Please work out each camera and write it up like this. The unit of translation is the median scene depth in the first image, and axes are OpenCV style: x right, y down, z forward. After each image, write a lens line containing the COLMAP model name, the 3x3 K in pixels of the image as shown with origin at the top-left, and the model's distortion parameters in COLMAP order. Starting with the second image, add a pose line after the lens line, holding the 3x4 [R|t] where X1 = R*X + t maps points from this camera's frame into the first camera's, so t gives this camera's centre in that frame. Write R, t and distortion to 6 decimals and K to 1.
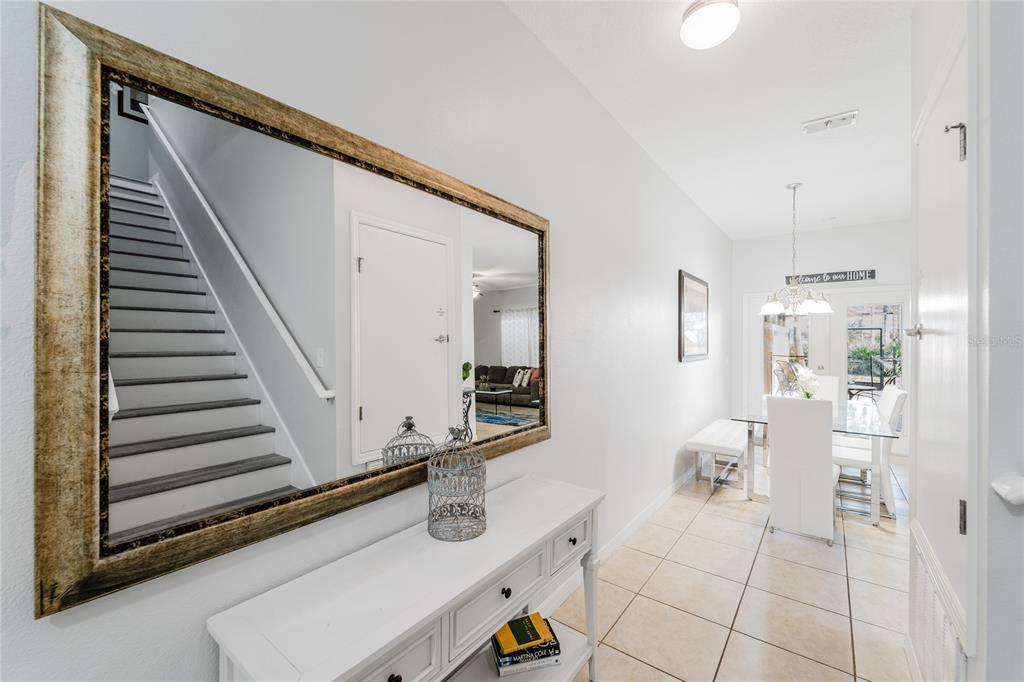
lens RADIAL K [[416.7, 0, 509.0], [0, 416.7, 343.2], [0, 0, 1]] dist [0.004950, -0.003423]
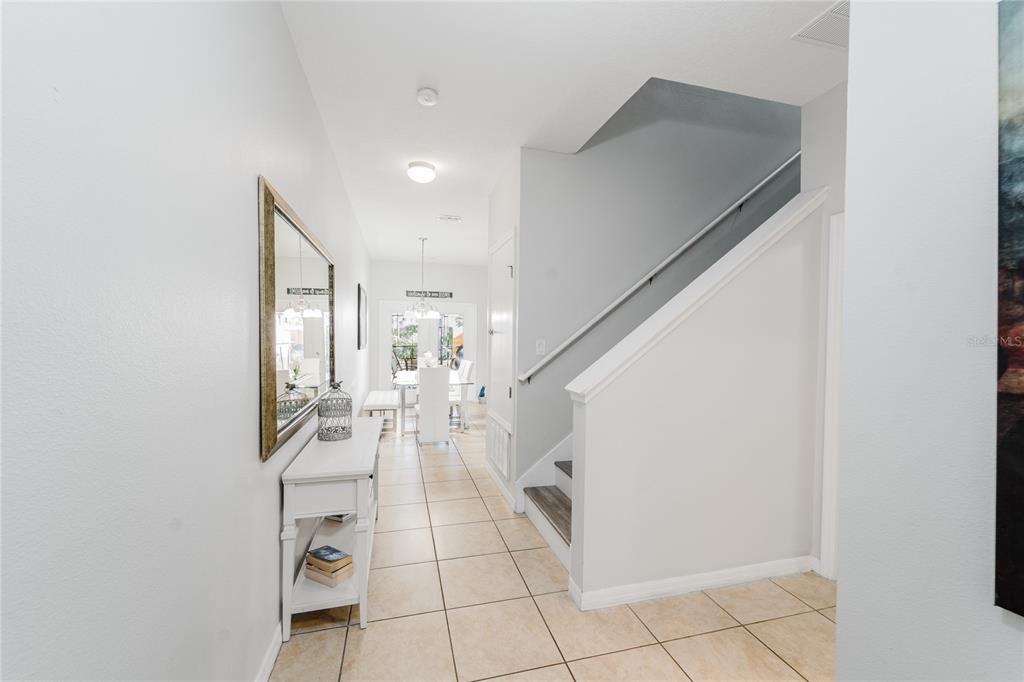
lens RADIAL K [[416.7, 0, 512.0], [0, 416.7, 339.8], [0, 0, 1]] dist [0.004950, -0.003423]
pose [[0.610793, -0.005110, 0.791774, -0.427876], [0.001442, 0.999985, 0.005342, 0.003101], [-0.791789, -0.002121, 0.610791, -0.283850]]
